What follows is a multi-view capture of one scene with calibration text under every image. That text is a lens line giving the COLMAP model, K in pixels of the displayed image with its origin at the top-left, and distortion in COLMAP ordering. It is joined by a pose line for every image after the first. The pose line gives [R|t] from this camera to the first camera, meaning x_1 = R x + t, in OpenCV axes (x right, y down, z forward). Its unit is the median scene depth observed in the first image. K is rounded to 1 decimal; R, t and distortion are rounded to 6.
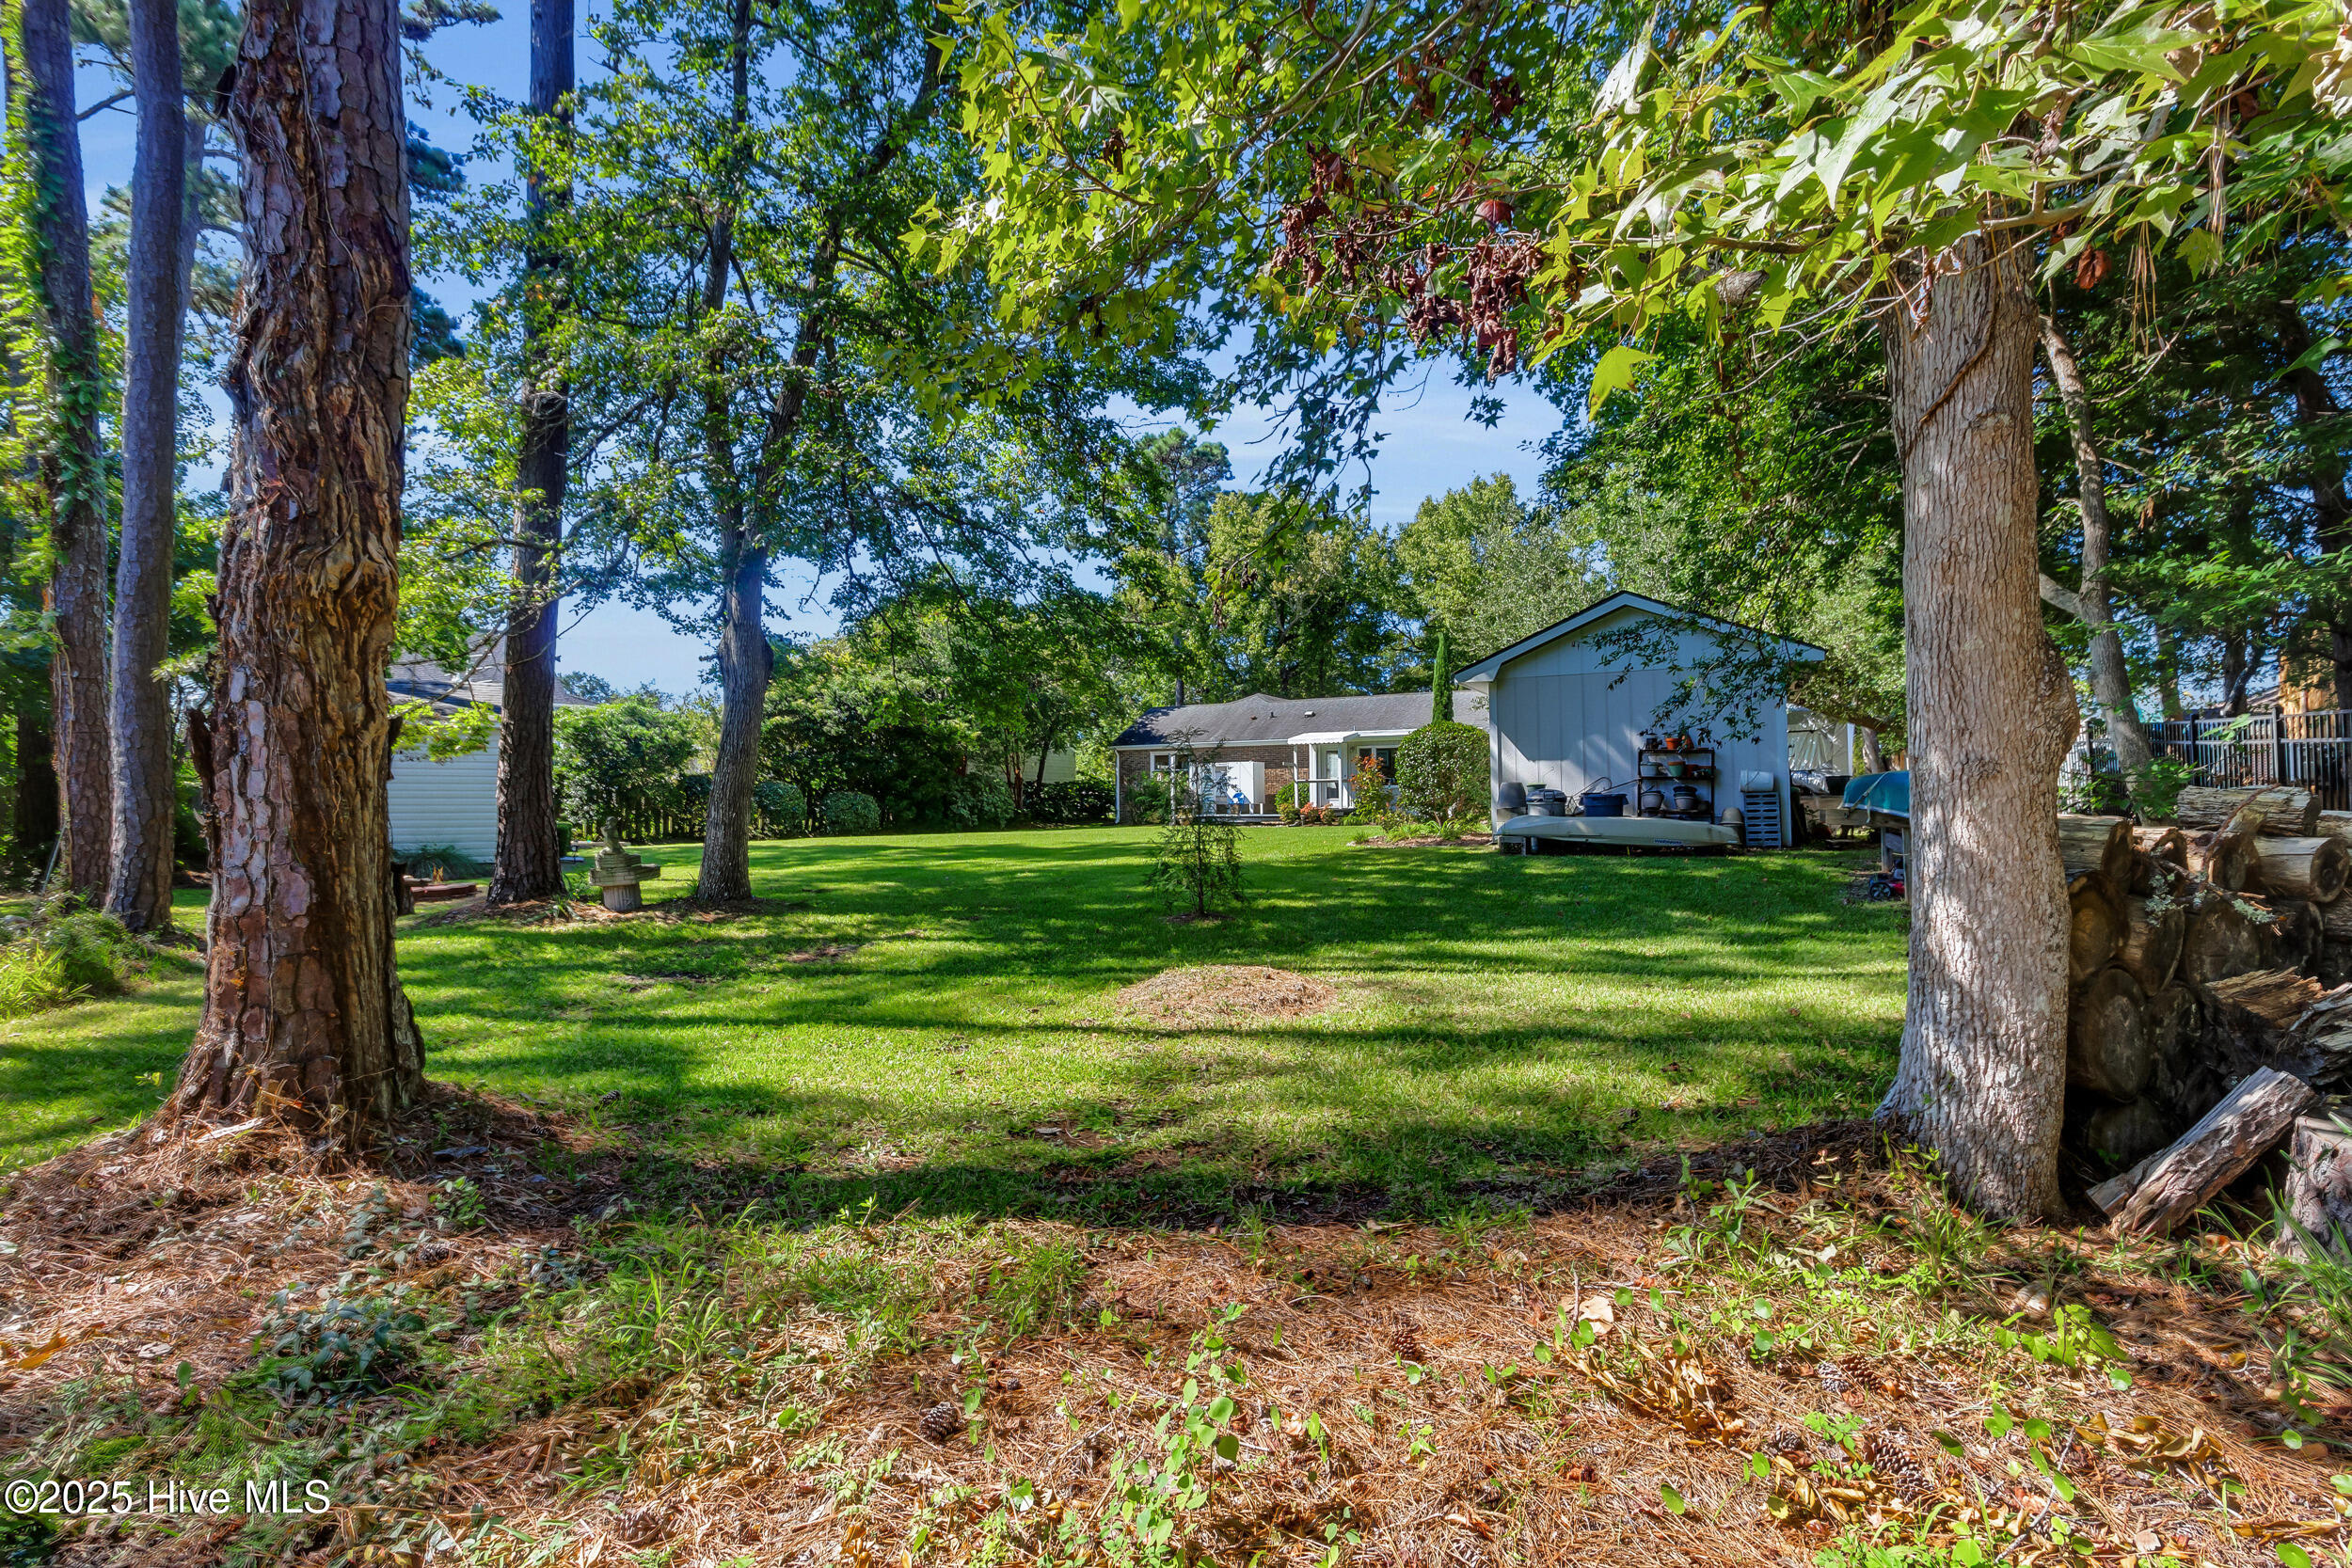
lens RADIAL K [[1119.4, 0, 1172.8], [0, 1119.4, 765.1], [0, 0, 1]] dist [0.001539, 0.000082]
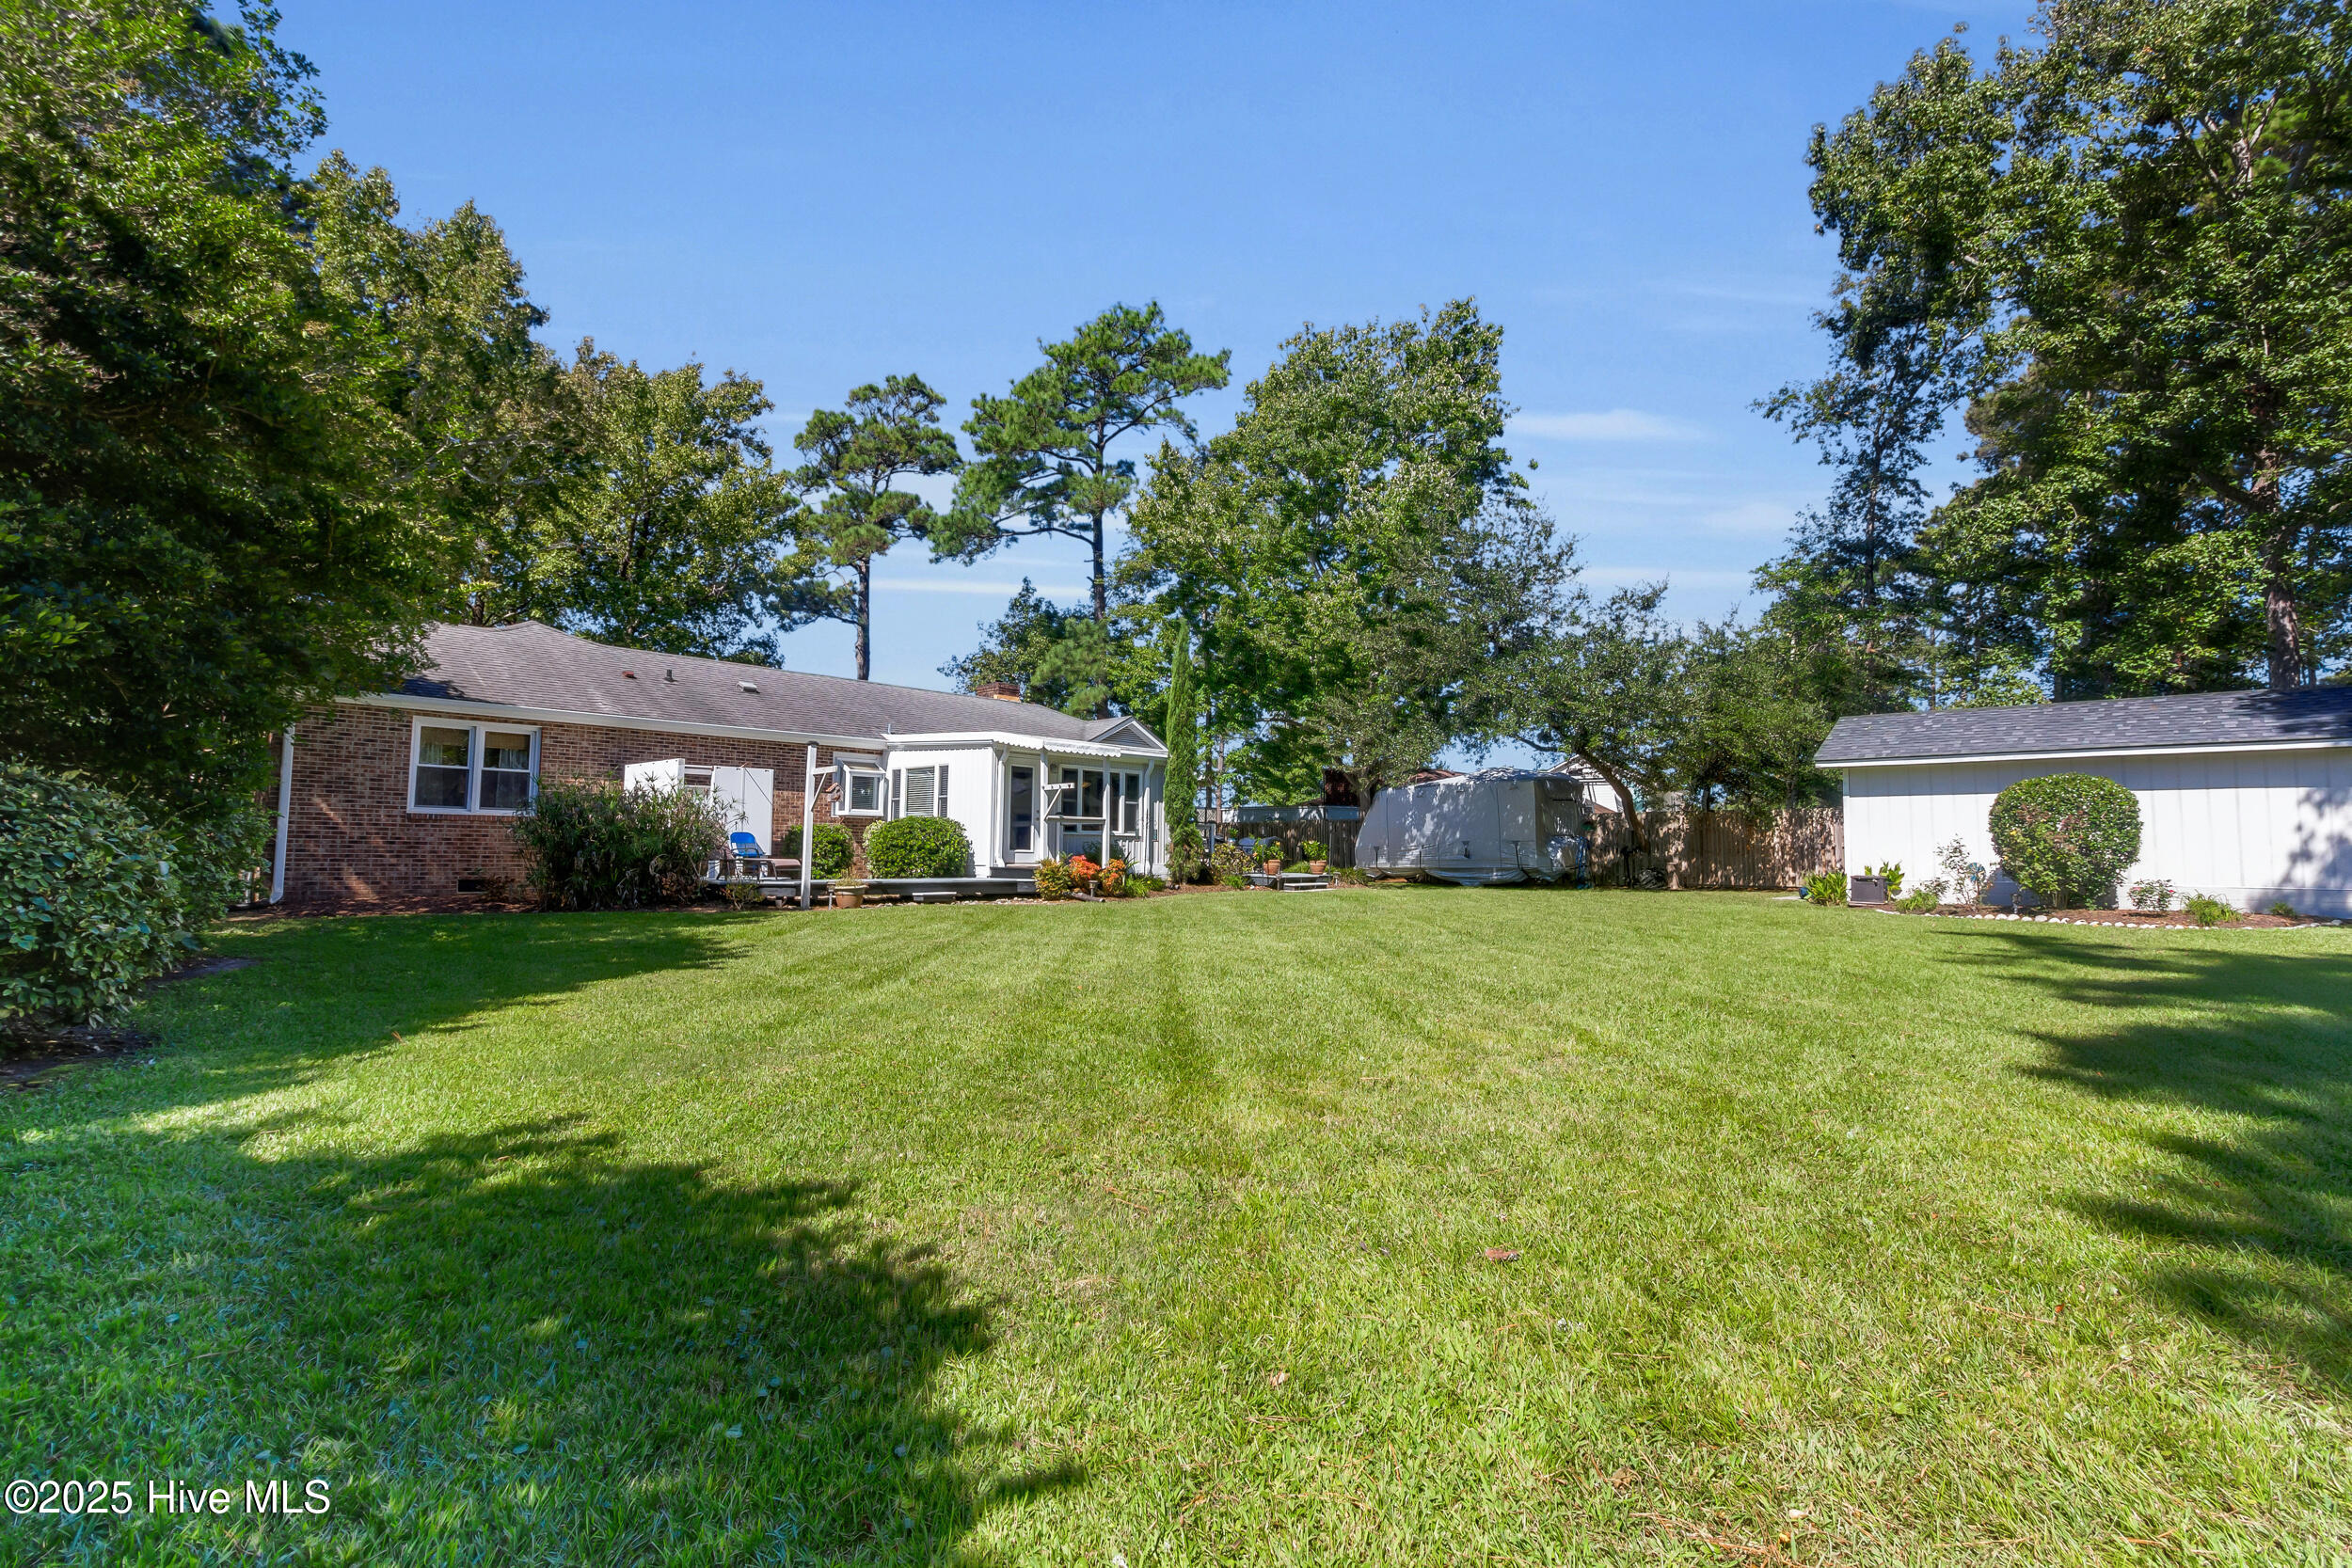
lens RADIAL K [[1088.7, 0, 1179.0], [0, 1088.7, 773.2], [0, 0, 1]] dist [0.004281, 0.000327]
pose [[0.215986, 0.077458, 0.973319, -0.334804], [-0.043698, 0.996616, -0.069616, 0.021905], [-0.975418, -0.027496, 0.218639, 0.689901]]
